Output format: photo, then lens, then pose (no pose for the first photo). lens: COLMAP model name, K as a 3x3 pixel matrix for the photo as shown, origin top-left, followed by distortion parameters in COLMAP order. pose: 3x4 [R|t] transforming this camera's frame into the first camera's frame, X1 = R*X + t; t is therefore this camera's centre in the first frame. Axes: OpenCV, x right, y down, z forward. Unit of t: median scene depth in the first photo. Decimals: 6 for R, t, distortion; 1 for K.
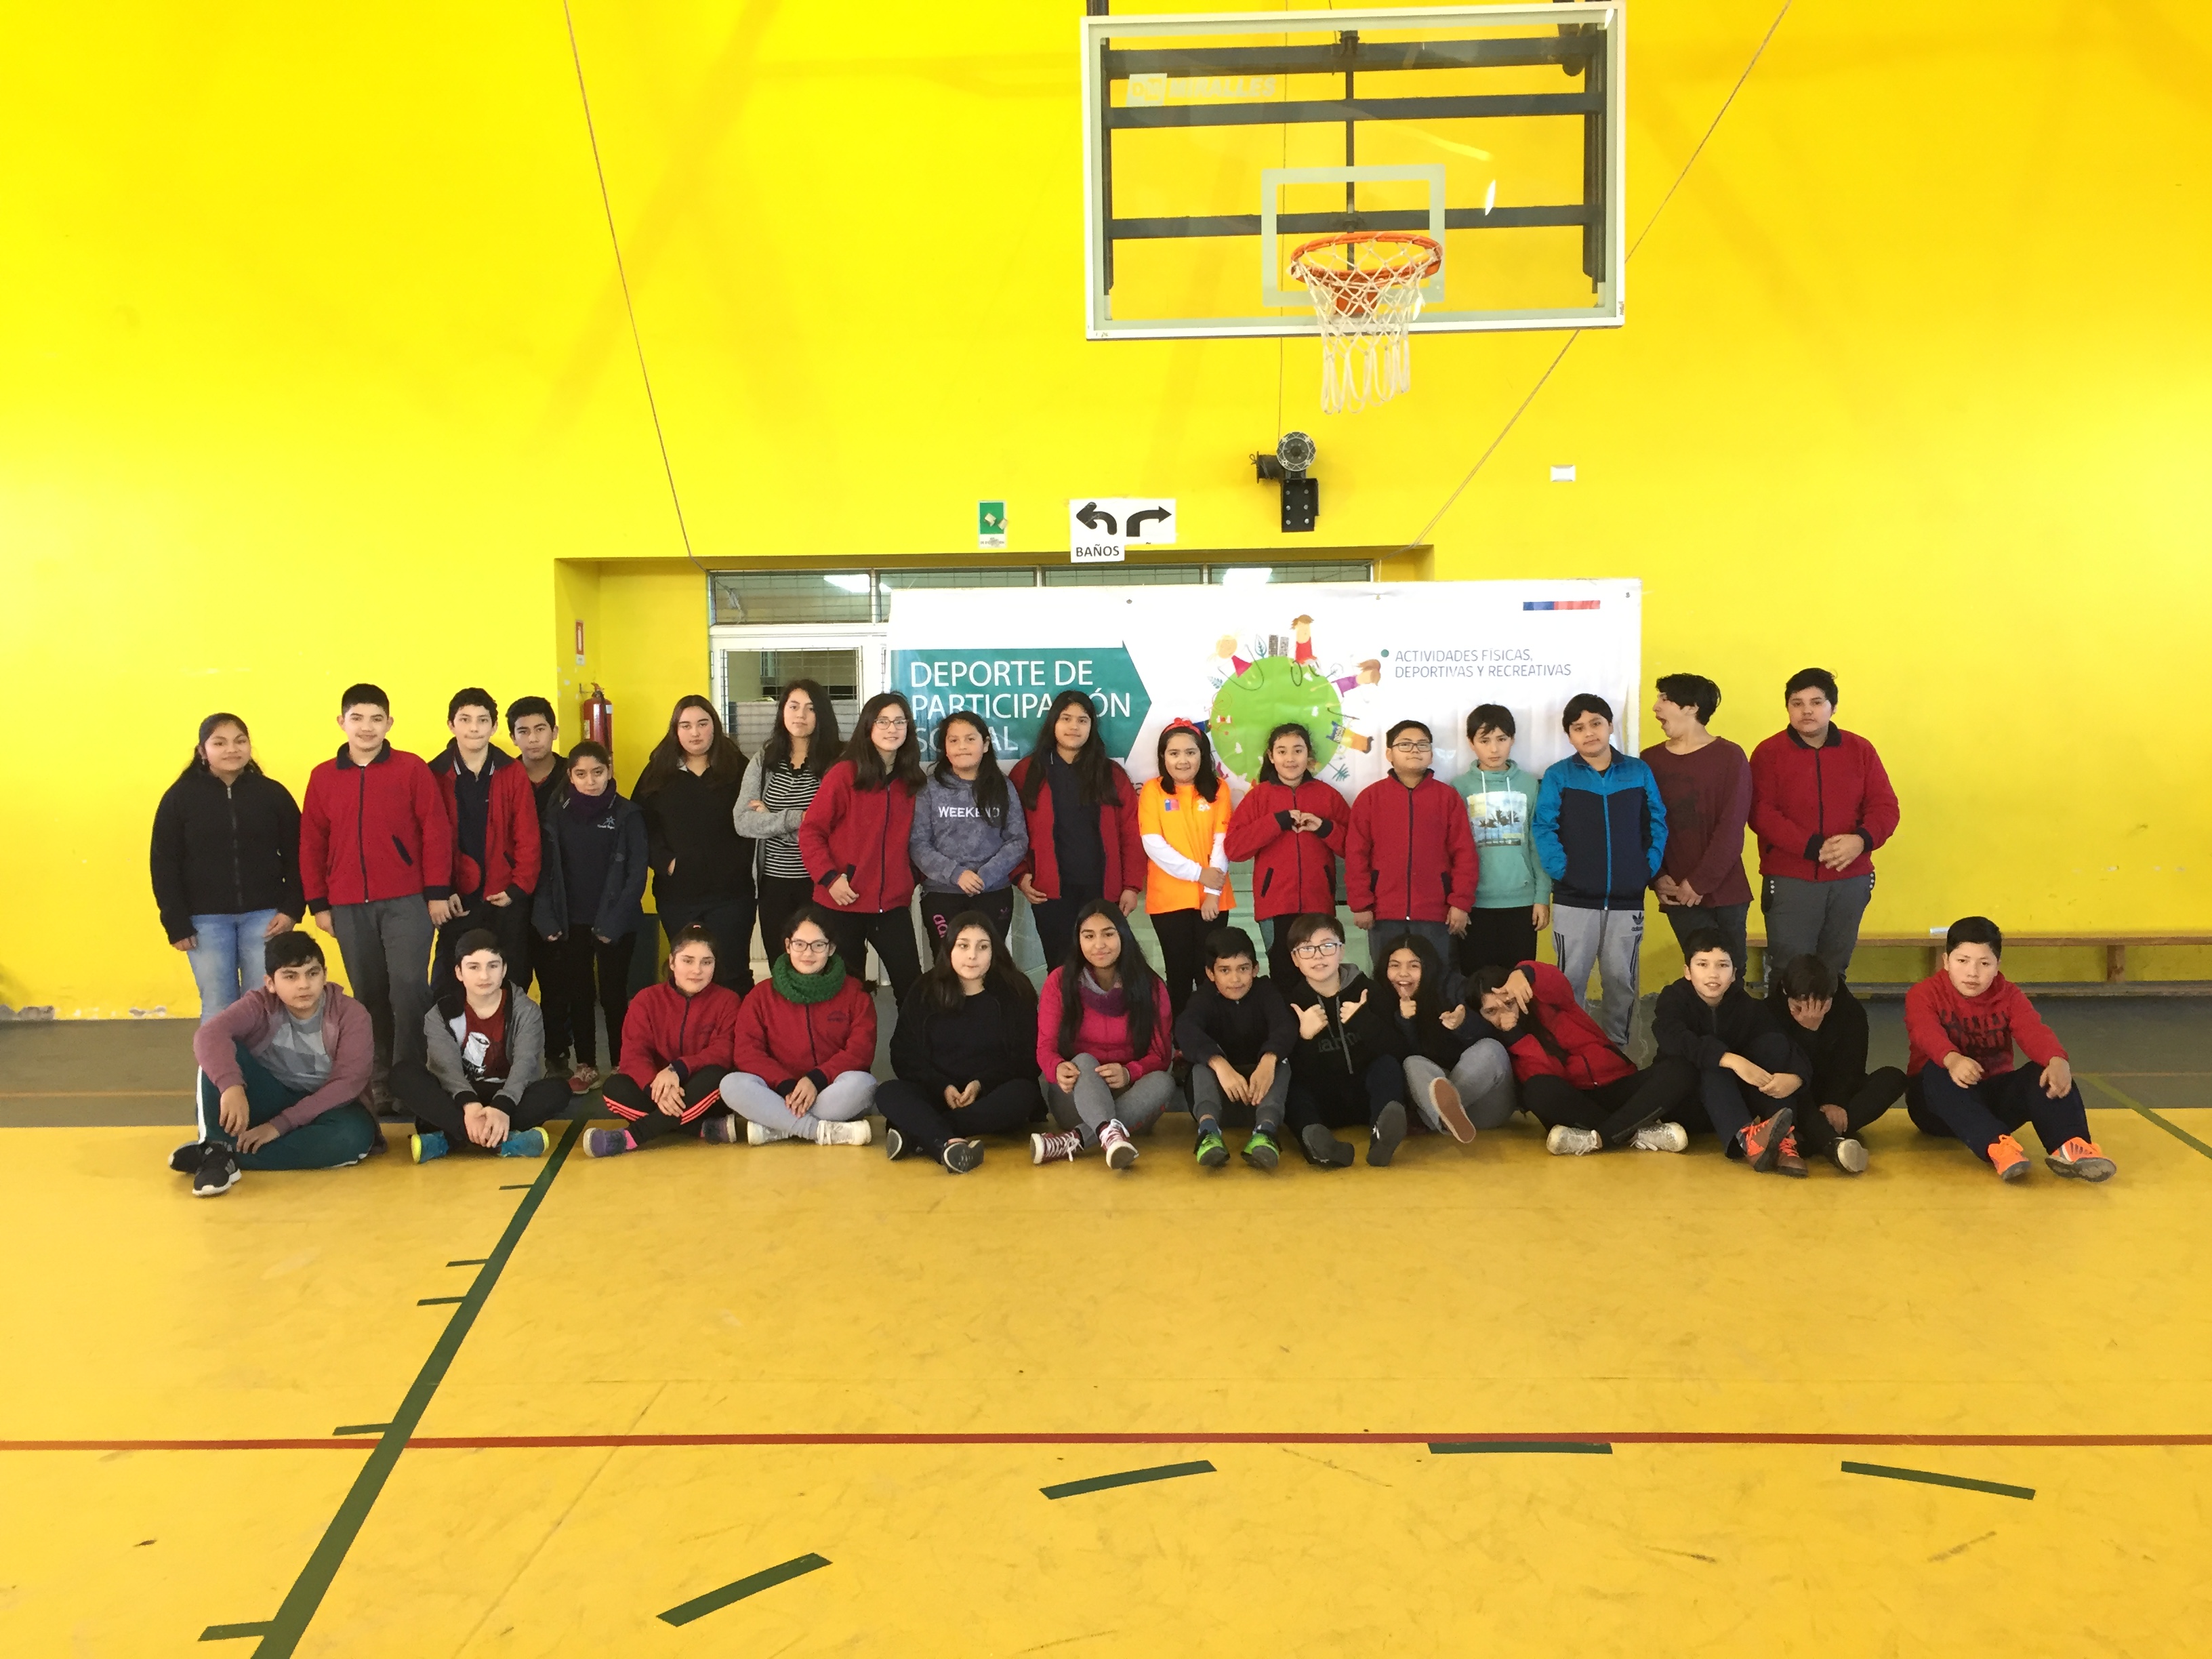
lens RADIAL K [[1892.3, 0, 1106.0], [0, 1892.3, 829.5], [0, 0, 1]] dist [0.081517, -0.088123]
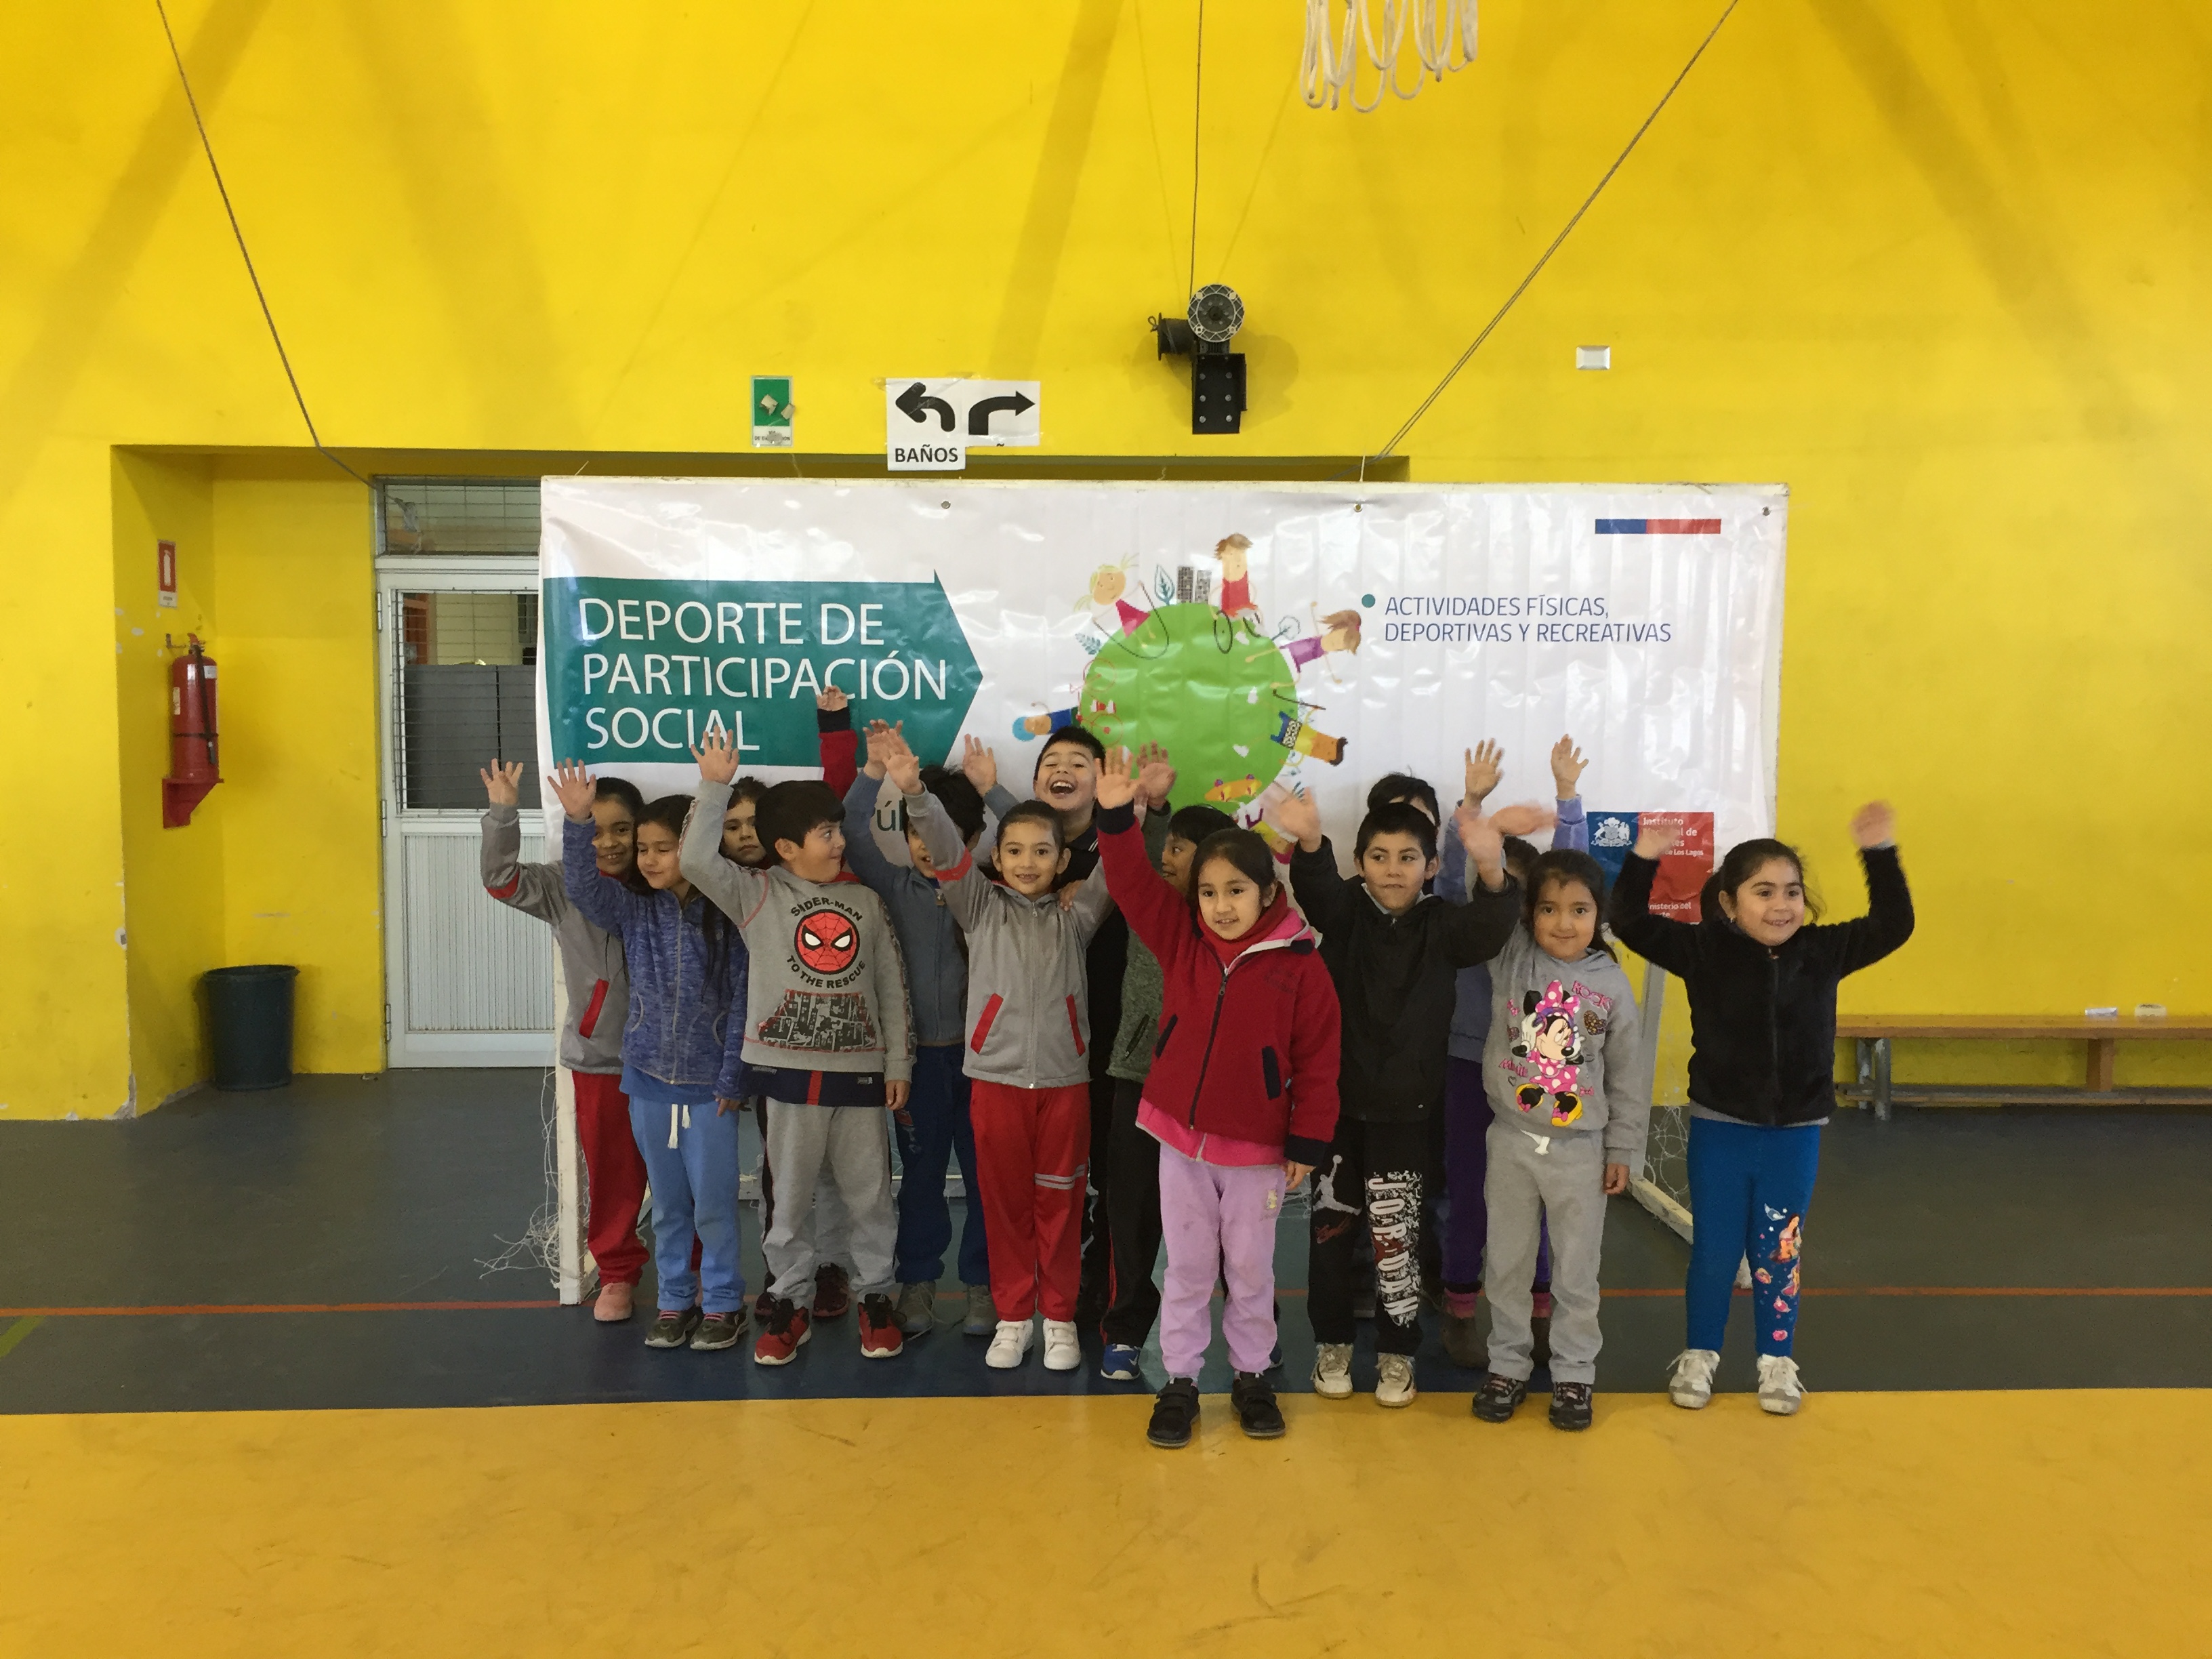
lens RADIAL K [[1903.0, 0, 1106.0], [0, 1903.0, 829.5], [0, 0, 1]] dist [0.087830, -0.107807]
pose [[0.998200, 0.011458, 0.058860, 0.031598], [-0.012212, 0.999848, 0.012470, -0.029895], [-0.058708, -0.013166, 0.998188, 0.446040]]
